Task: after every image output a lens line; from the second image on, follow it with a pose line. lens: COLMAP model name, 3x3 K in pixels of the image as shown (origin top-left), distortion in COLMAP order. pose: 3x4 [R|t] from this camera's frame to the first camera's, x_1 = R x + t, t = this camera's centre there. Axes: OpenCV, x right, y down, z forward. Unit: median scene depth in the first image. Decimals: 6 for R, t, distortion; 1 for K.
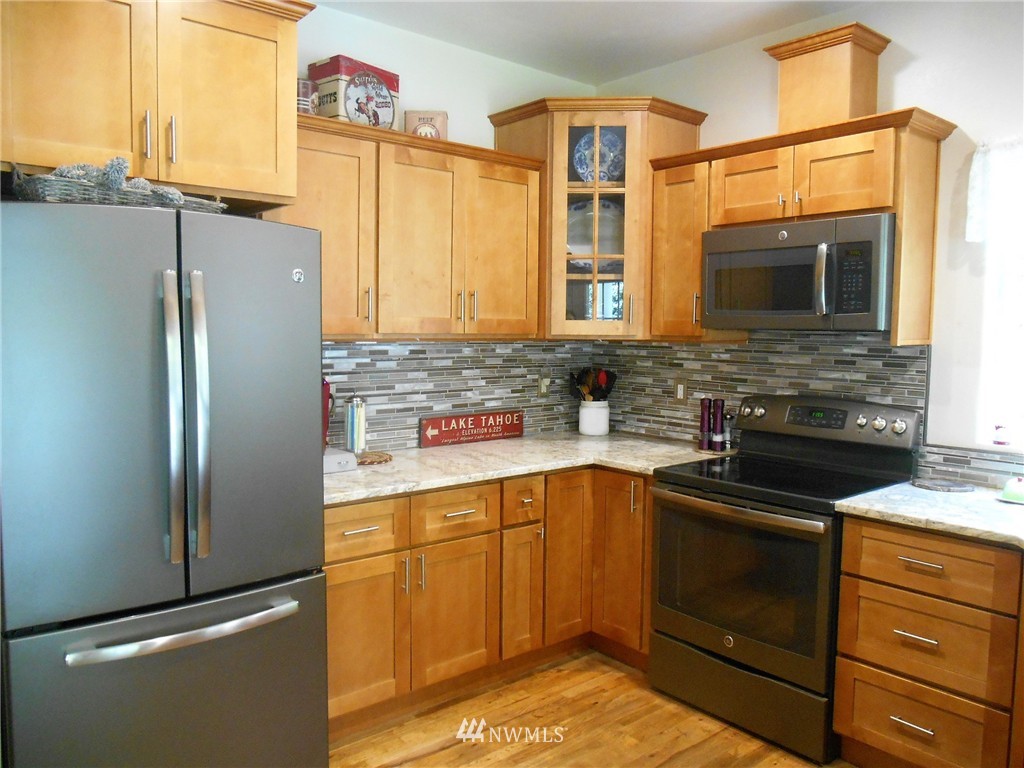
lens RADIAL K [[778.1, 0, 513.6], [0, 778.1, 384.3], [0, 0, 1]] dist [-0.032849, 0.010933]
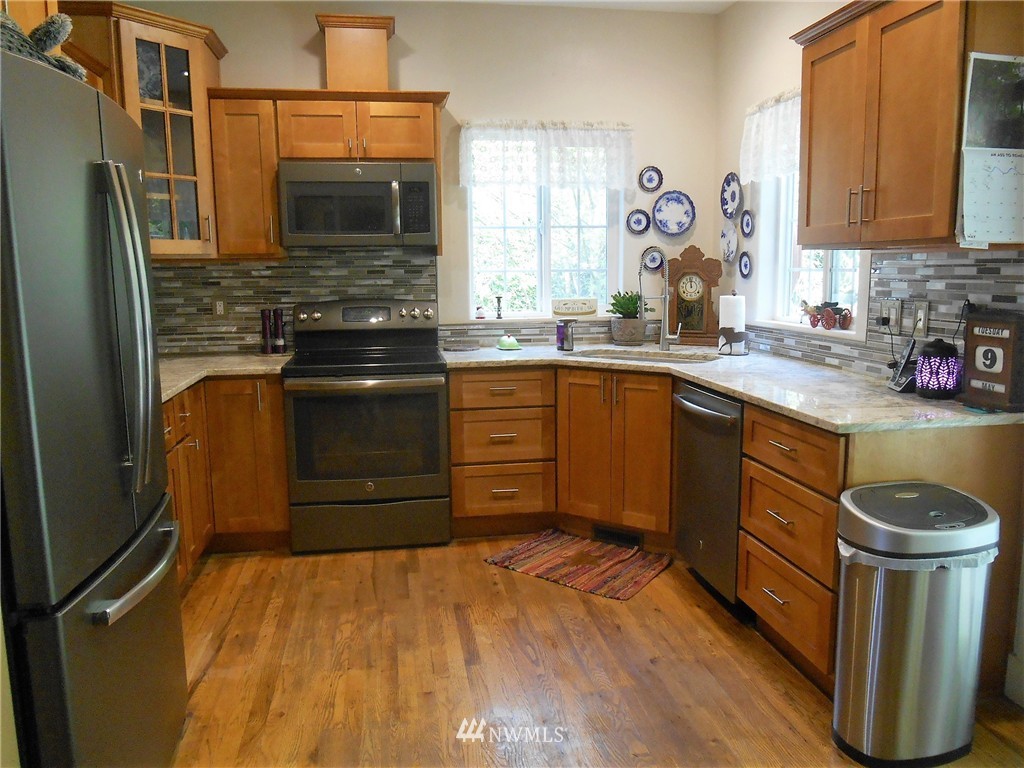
lens RADIAL K [[778.1, 0, 518.3], [0, 778.1, 382.5], [0, 0, 1]] dist [-0.032849, 0.010933]
pose [[0.509189, -0.141980, 0.848863, -0.618239], [0.080061, 0.989836, 0.117535, 0.022987], [-0.856923, 0.008114, 0.515380, 0.100979]]
